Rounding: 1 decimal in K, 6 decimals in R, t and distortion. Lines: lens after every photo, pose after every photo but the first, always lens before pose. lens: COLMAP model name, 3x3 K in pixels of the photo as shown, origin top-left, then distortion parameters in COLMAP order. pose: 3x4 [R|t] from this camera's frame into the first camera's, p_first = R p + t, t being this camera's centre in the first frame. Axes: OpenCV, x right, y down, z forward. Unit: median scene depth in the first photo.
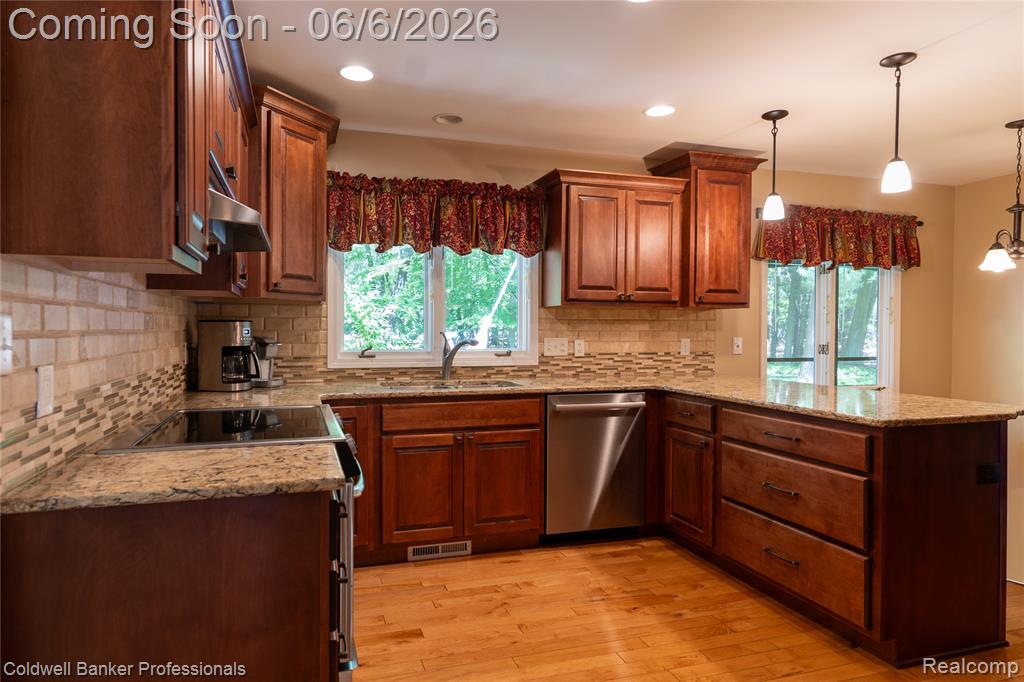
lens RADIAL K [[595.4, 0, 466.3], [0, 595.4, 337.7], [0, 0, 1]] dist [-0.001671, 0.002372]
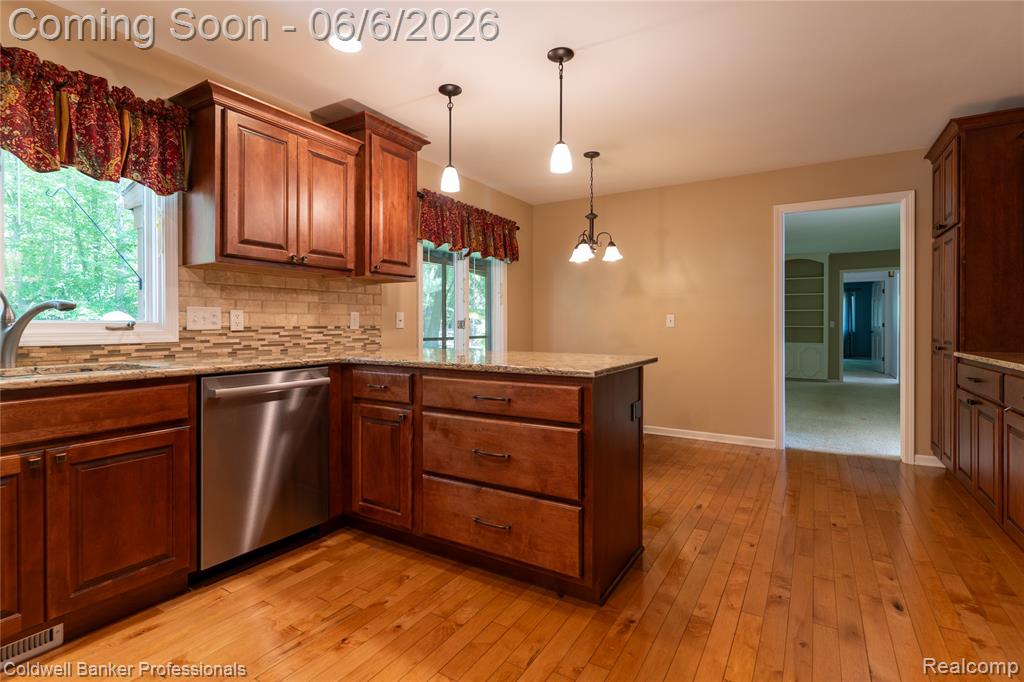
lens RADIAL K [[500.8, 0, 500.3], [0, 500.8, 326.5], [0, 0, 1]] dist [0.006130, -0.003144]
pose [[0.746393, -0.005934, 0.665479, 0.001930], [0.012980, 0.999900, -0.005642, 0.037346], [-0.665379, 0.012849, 0.746395, 0.265032]]
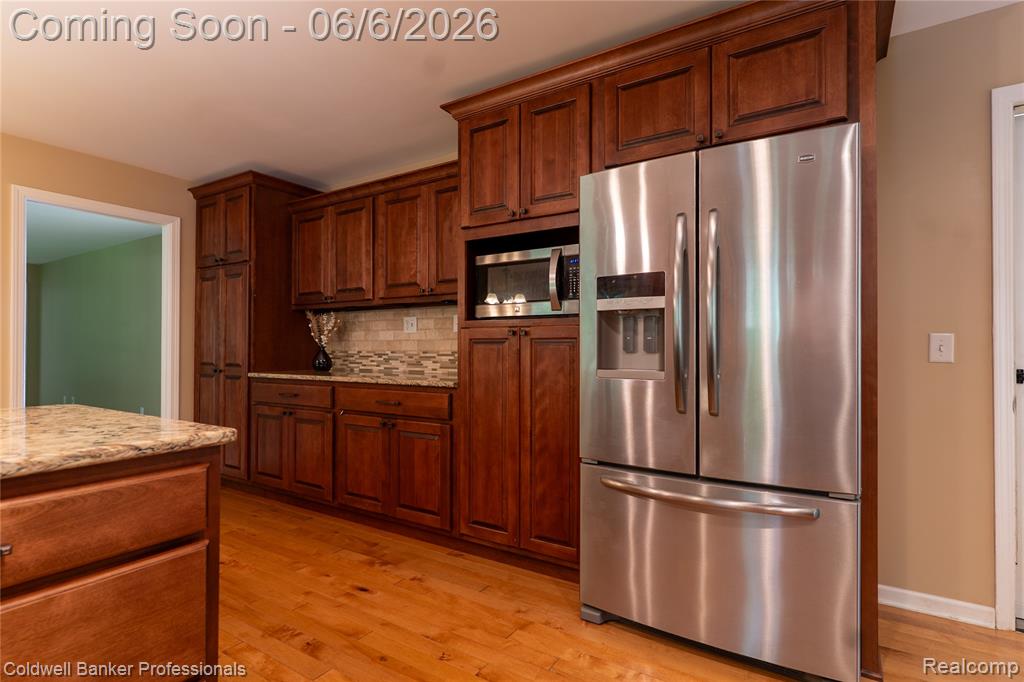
lens RADIAL K [[500.8, 0, 515.0], [0, 500.8, 342.5], [0, 0, 1]] dist [0.006130, -0.003144]
pose [[-0.658959, 0.003876, 0.752169, 0.069123], [0.008910, 0.999957, 0.002653, 0.028165], [-0.752126, 0.008450, -0.658965, 0.643996]]
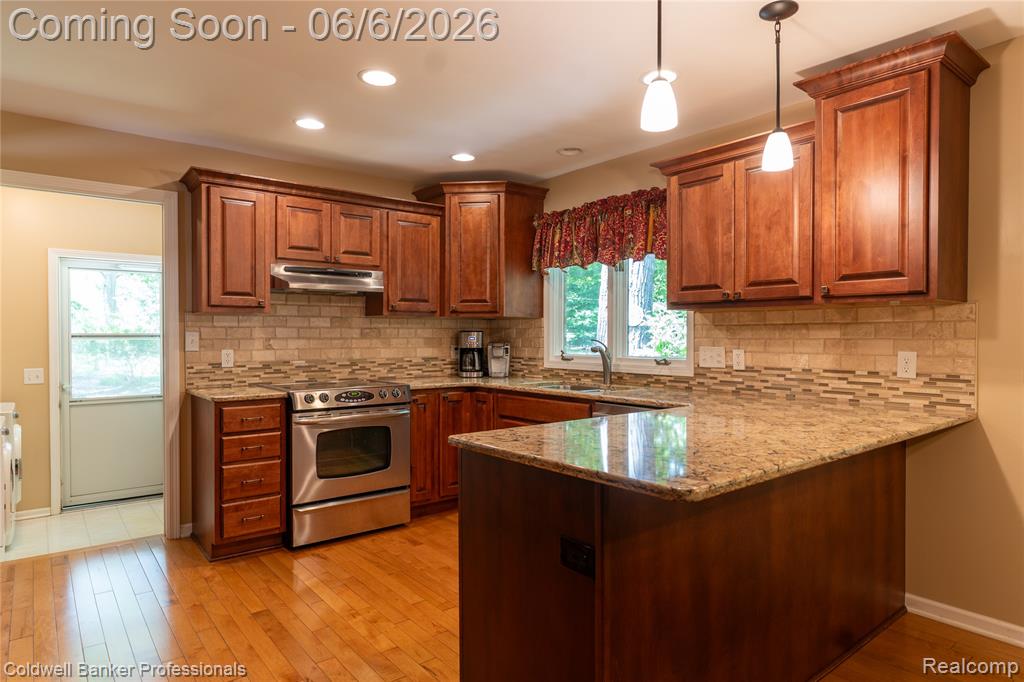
lens RADIAL K [[611.5, 0, 511.8], [0, 611.5, 341.6], [0, 0, 1]] dist [-0.002262, -0.000403]
pose [[0.378914, 0.006029, -0.925412, 0.917614], [-0.012400, 0.999922, 0.001437, -0.004995], [0.925349, 0.010930, 0.378959, 0.420876]]
